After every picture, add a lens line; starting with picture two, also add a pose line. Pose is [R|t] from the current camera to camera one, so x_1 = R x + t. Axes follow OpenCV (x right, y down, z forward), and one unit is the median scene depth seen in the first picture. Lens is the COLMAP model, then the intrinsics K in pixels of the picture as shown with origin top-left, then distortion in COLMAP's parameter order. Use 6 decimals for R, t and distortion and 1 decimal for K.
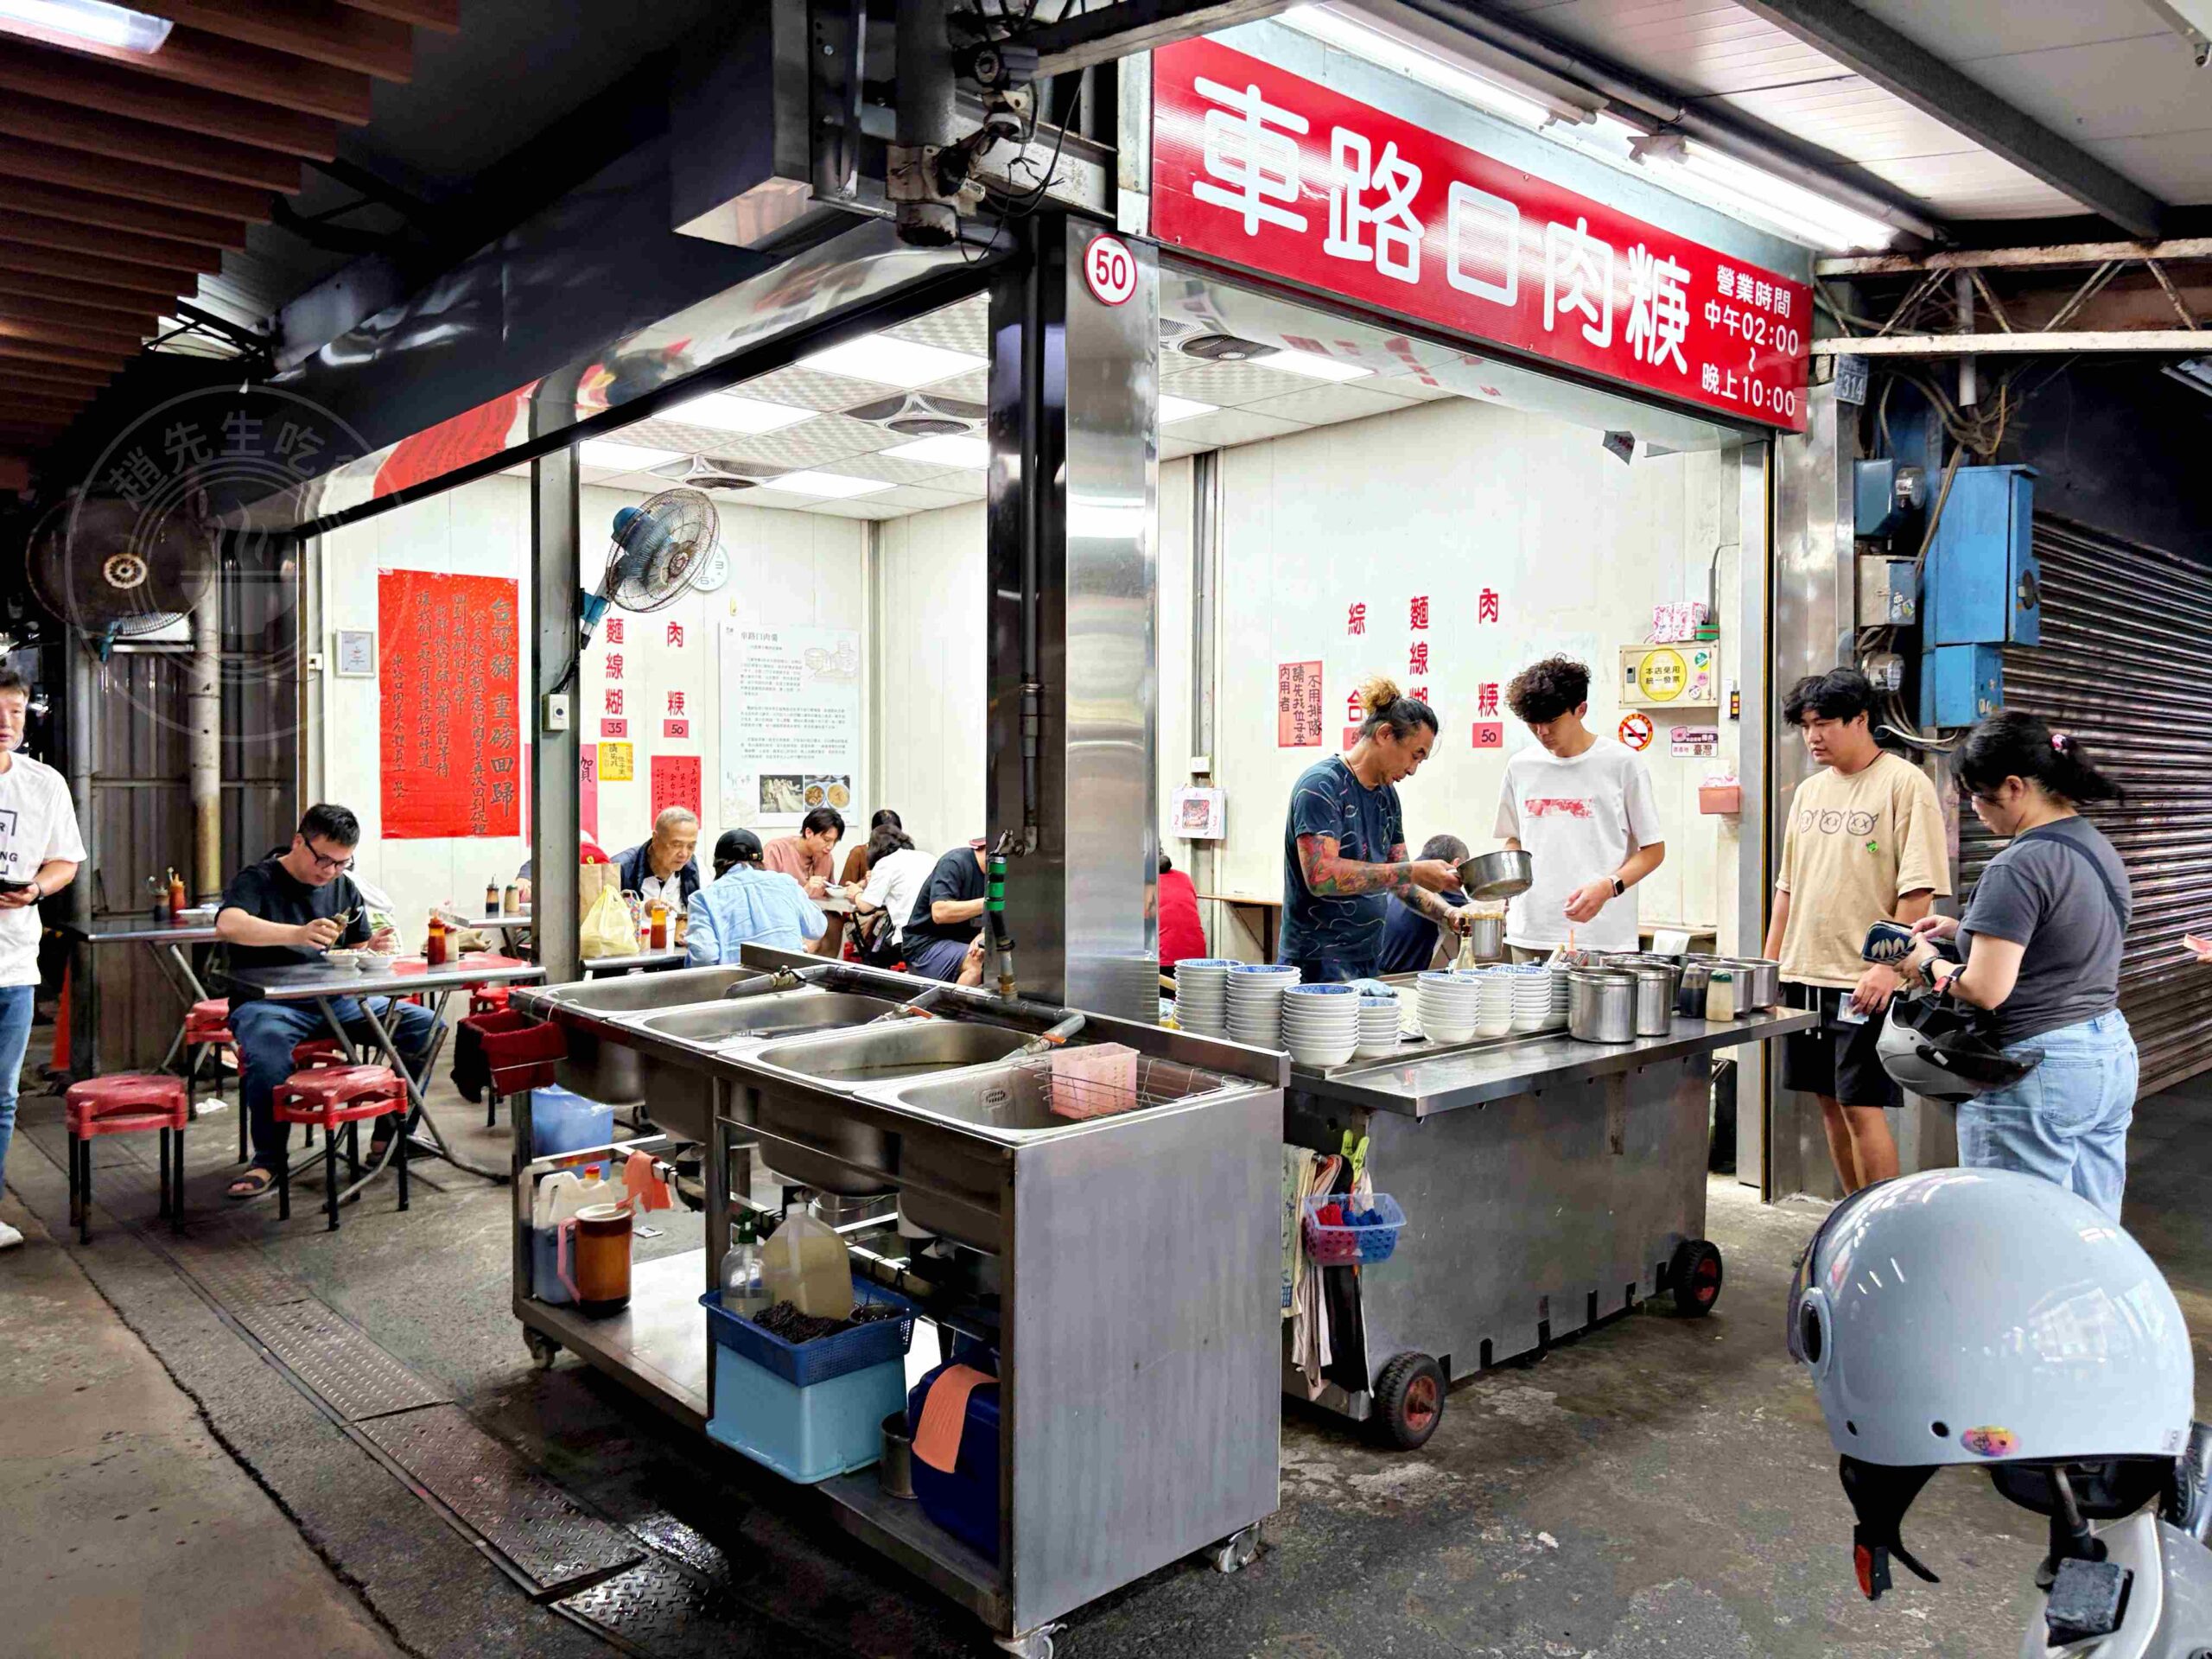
lens RADIAL K [[1711.7, 0, 1163.6], [0, 1711.7, 815.7], [0, 0, 1]] dist [0.007297, 0.001402]
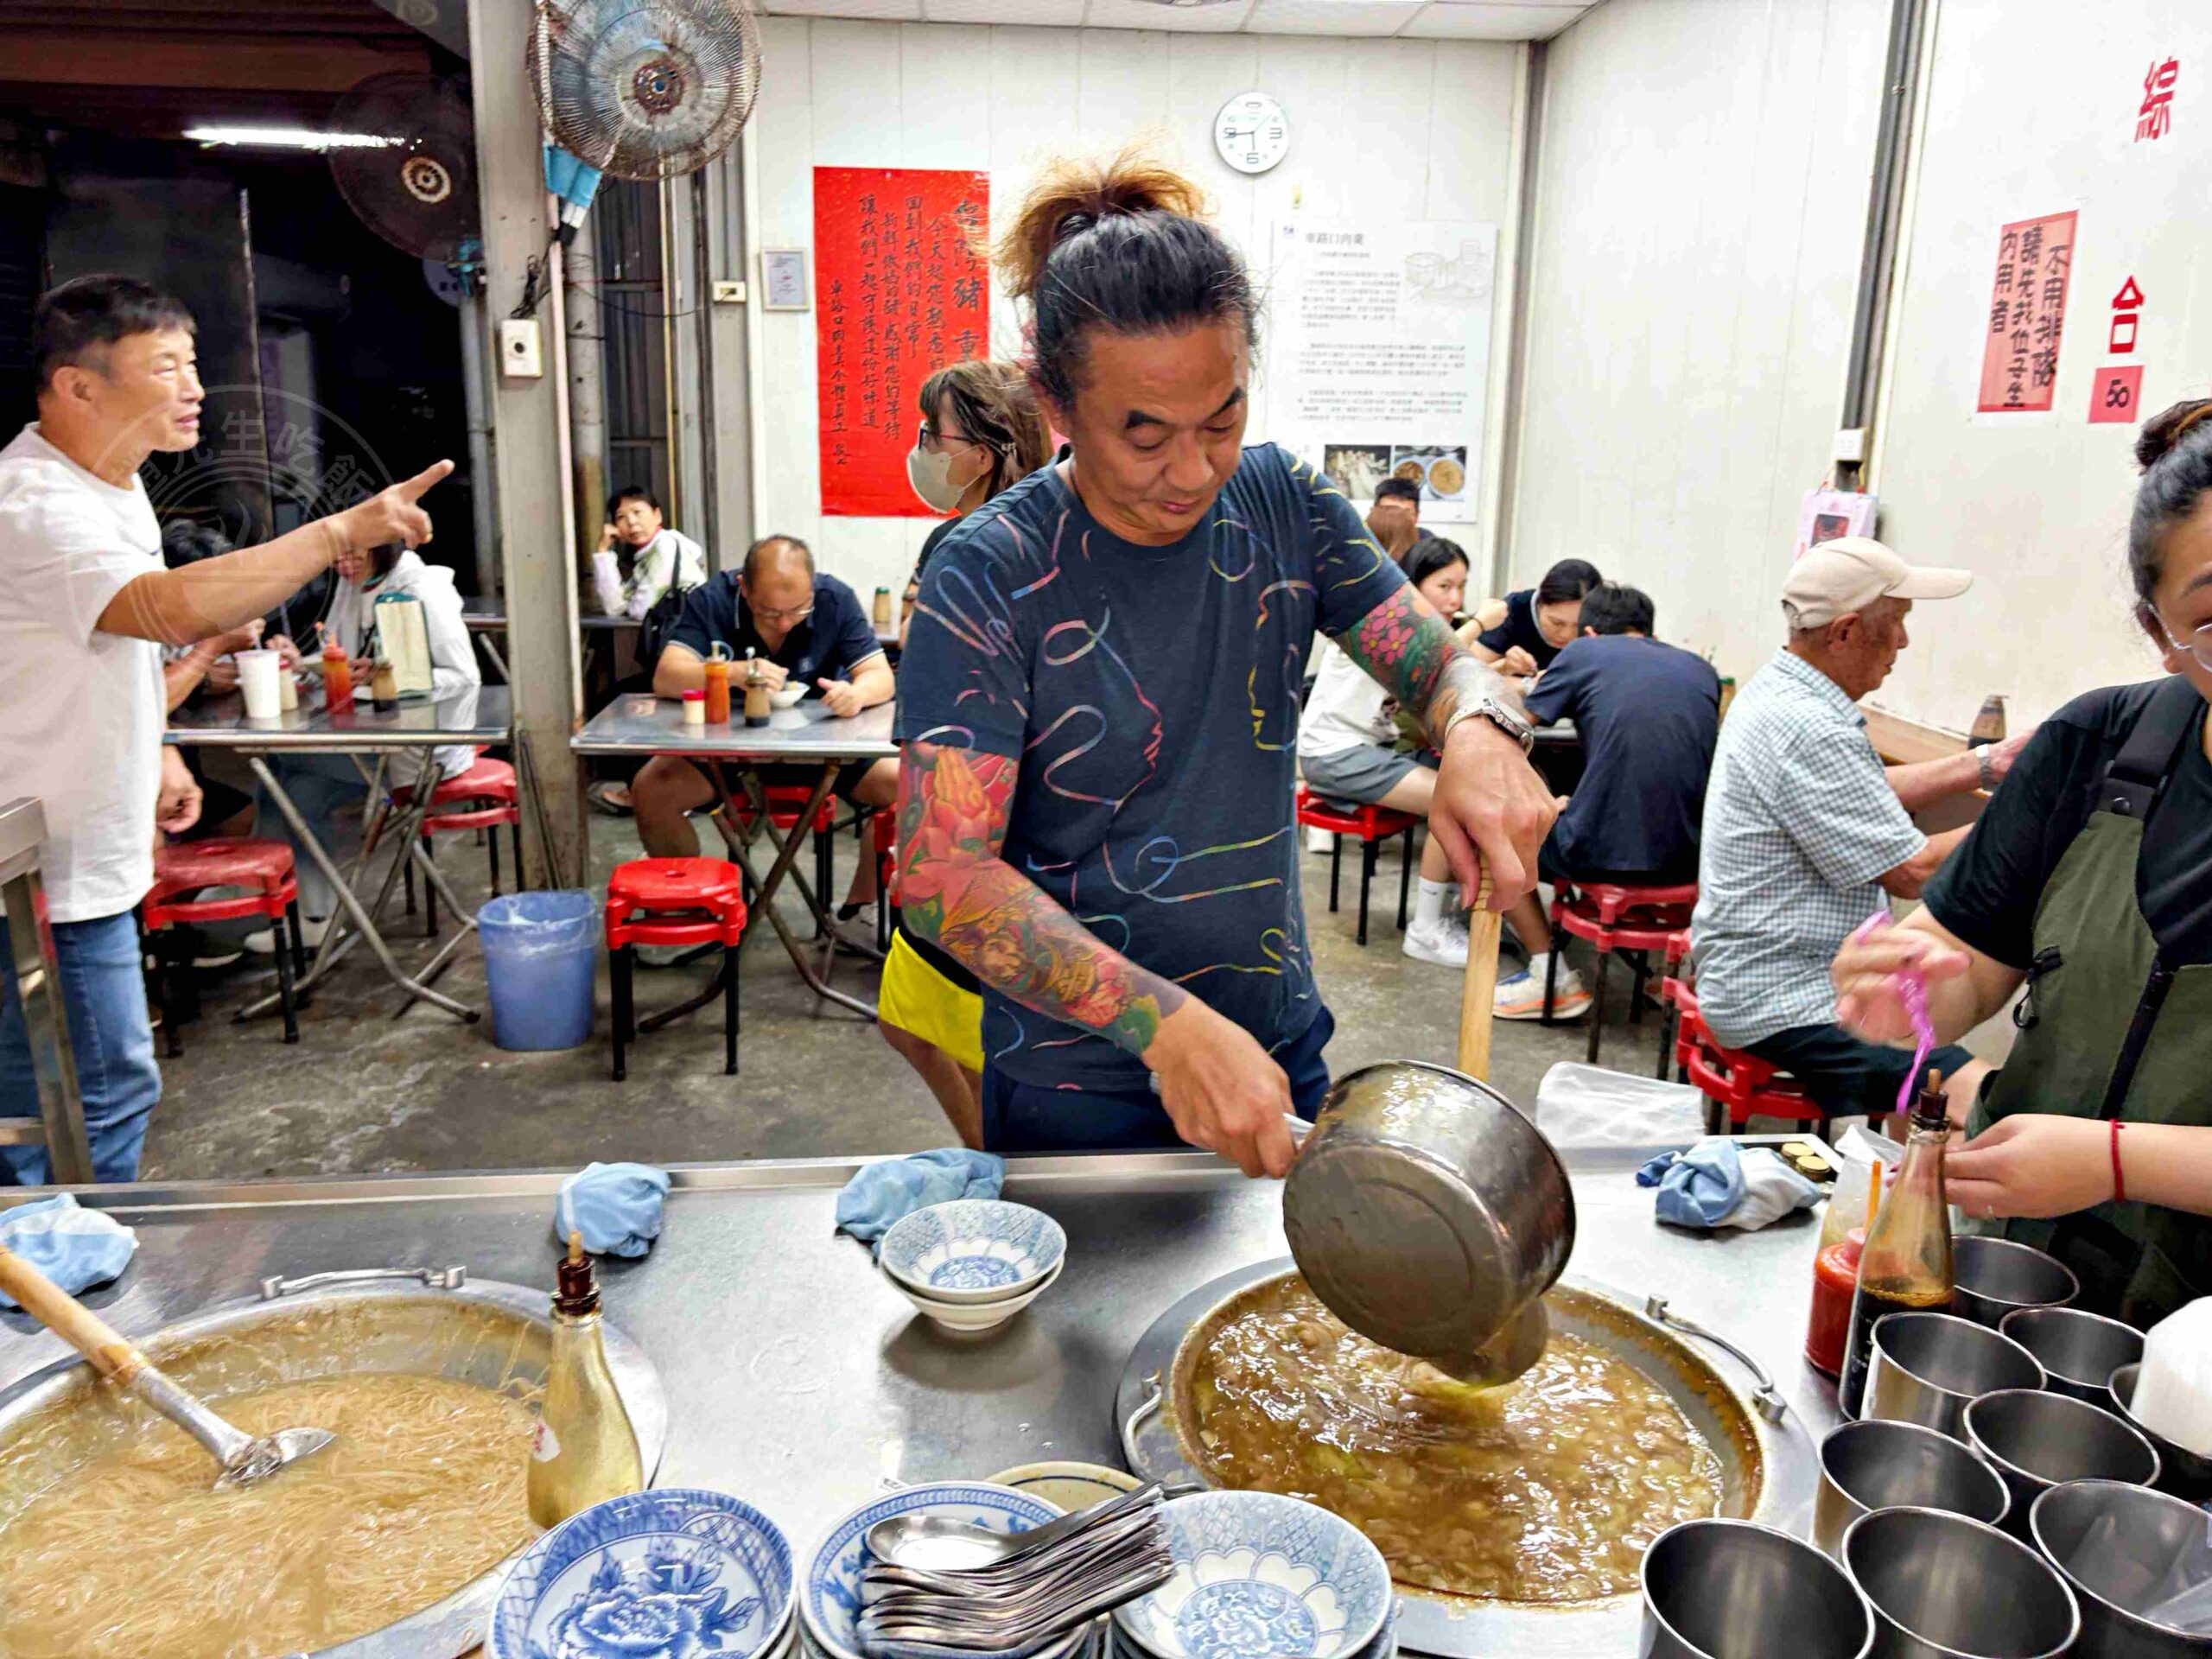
lens RADIAL K [[1715.3, 0, 1081.4], [0, 1715.3, 798.4], [0, 0, 1]] dist [0.045152, -0.039307]
pose [[0.772188, 0.150197, -0.617387, 0.243479], [-0.031568, 0.979528, 0.198815, -0.030264], [0.634609, -0.134033, 0.761122, 0.616565]]
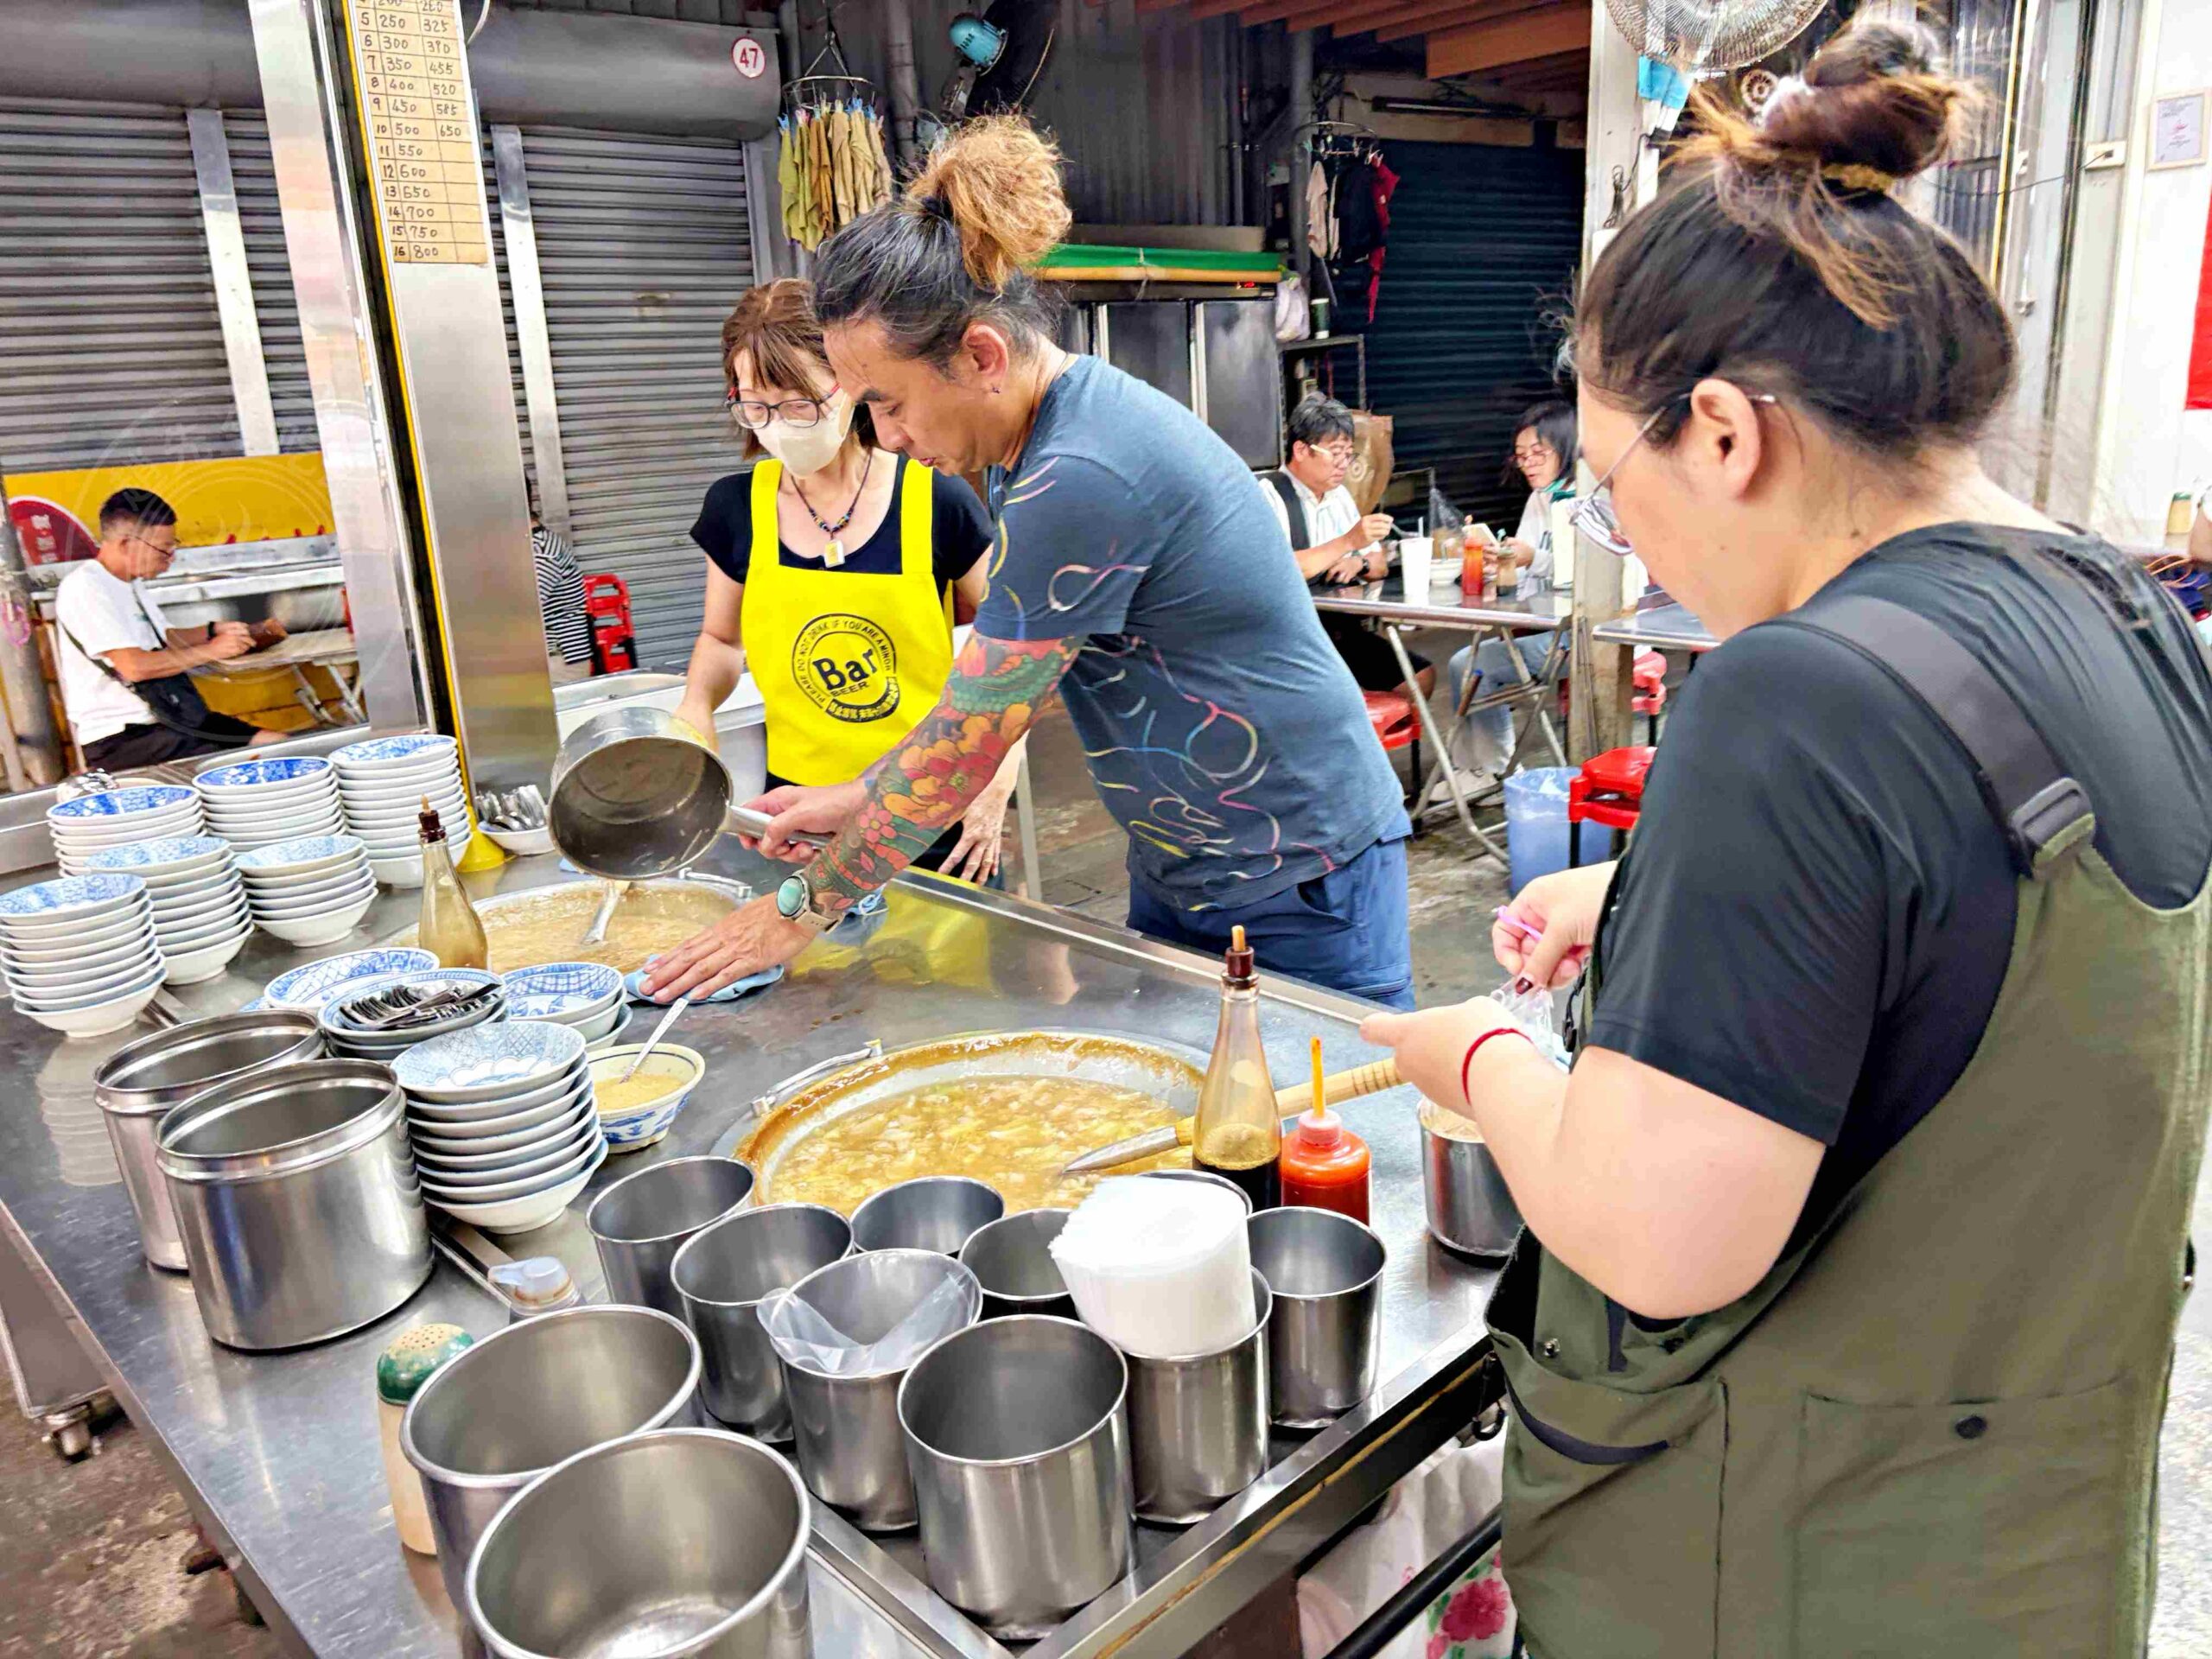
lens RADIAL K [[1696.4, 0, 1106.0], [0, 1696.4, 837.9], [0, 0, 1]] dist [0.051018, -0.063710]
pose [[-0.030209, 0.264460, -0.963923, 0.387453], [0.030841, 0.964151, 0.263556, -0.022221], [0.999068, -0.021767, -0.037282, 0.830787]]
